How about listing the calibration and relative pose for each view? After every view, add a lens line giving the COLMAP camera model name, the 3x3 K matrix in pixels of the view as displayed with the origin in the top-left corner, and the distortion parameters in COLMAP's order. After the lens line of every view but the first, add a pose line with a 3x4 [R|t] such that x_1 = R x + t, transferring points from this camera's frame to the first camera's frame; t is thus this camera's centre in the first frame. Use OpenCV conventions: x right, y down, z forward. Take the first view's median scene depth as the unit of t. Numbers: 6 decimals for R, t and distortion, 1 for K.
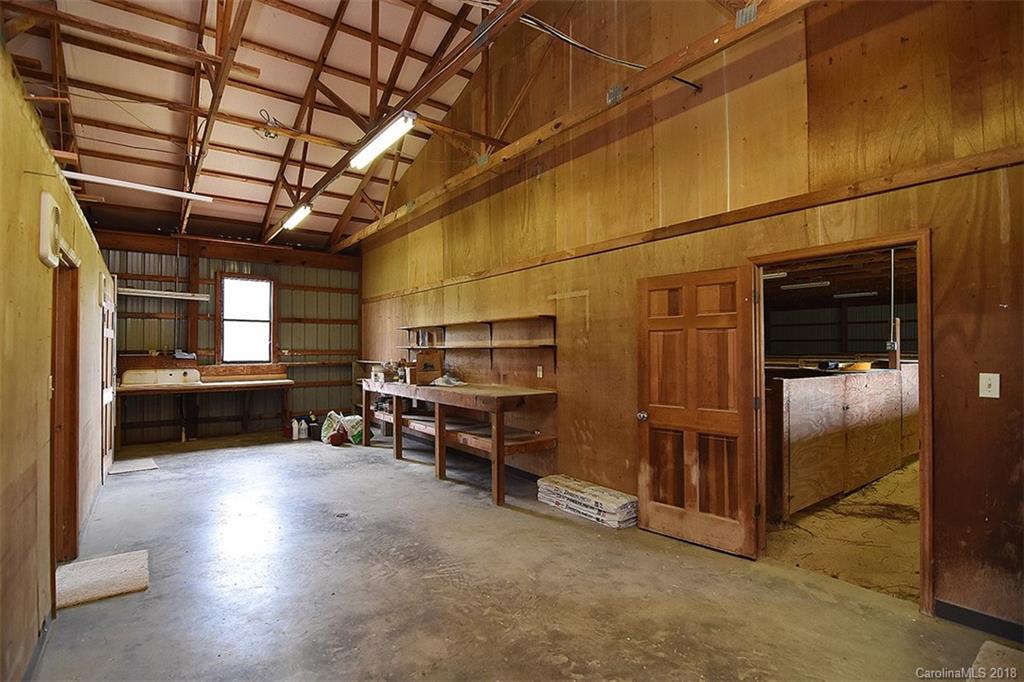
lens RADIAL K [[494.6, 0, 515.5], [0, 494.6, 343.6], [0, 0, 1]] dist [-0.019133, -0.000531]
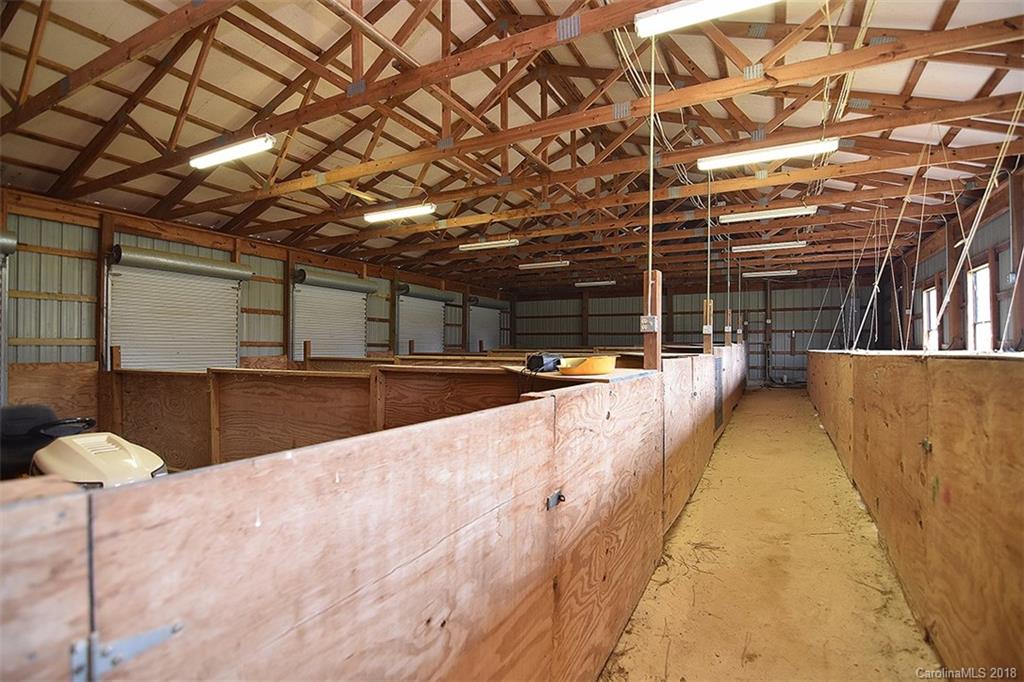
lens RADIAL K [[494.6, 0, 512.1], [0, 494.6, 344.6], [0, 0, 1]] dist [-0.019133, -0.000531]
pose [[0.906177, 0.000692, 0.422898, 0.282718], [-0.003736, 0.999973, 0.006368, 0.015998], [-0.422882, -0.007351, 0.906155, 0.397582]]
